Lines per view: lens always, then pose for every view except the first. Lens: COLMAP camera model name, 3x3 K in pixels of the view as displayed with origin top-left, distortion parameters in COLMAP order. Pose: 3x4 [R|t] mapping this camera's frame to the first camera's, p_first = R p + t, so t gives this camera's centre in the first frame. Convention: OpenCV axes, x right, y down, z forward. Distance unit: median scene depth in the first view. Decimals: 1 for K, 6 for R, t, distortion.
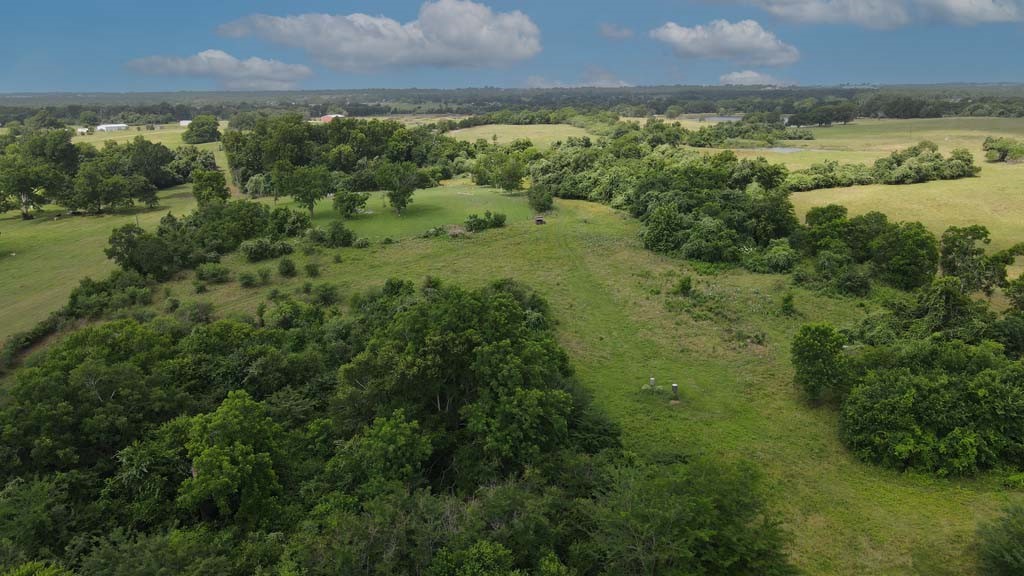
lens RADIAL K [[761.4, 0, 512.0], [0, 761.4, 288.0], [0, 0, 1]] dist [0.008787, 0.039324]
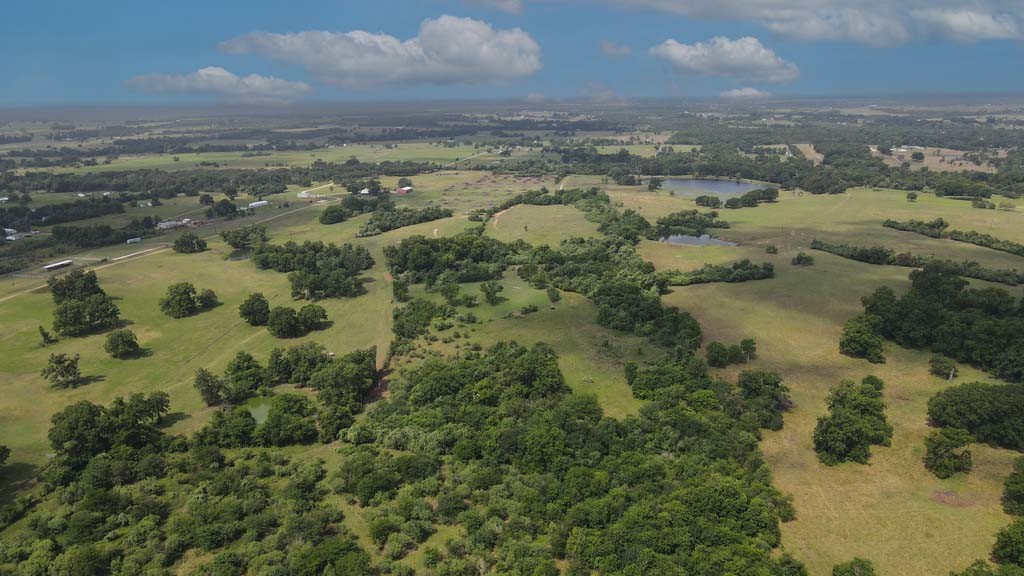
lens RADIAL K [[761.4, 0, 512.0], [0, 761.4, 288.0], [0, 0, 1]] dist [0.008787, 0.039324]
pose [[0.999743, 0.002885, -0.022464, -0.040858], [-0.003013, 0.999979, -0.005688, -0.159937], [0.022447, 0.005754, 0.999731, -1.507075]]
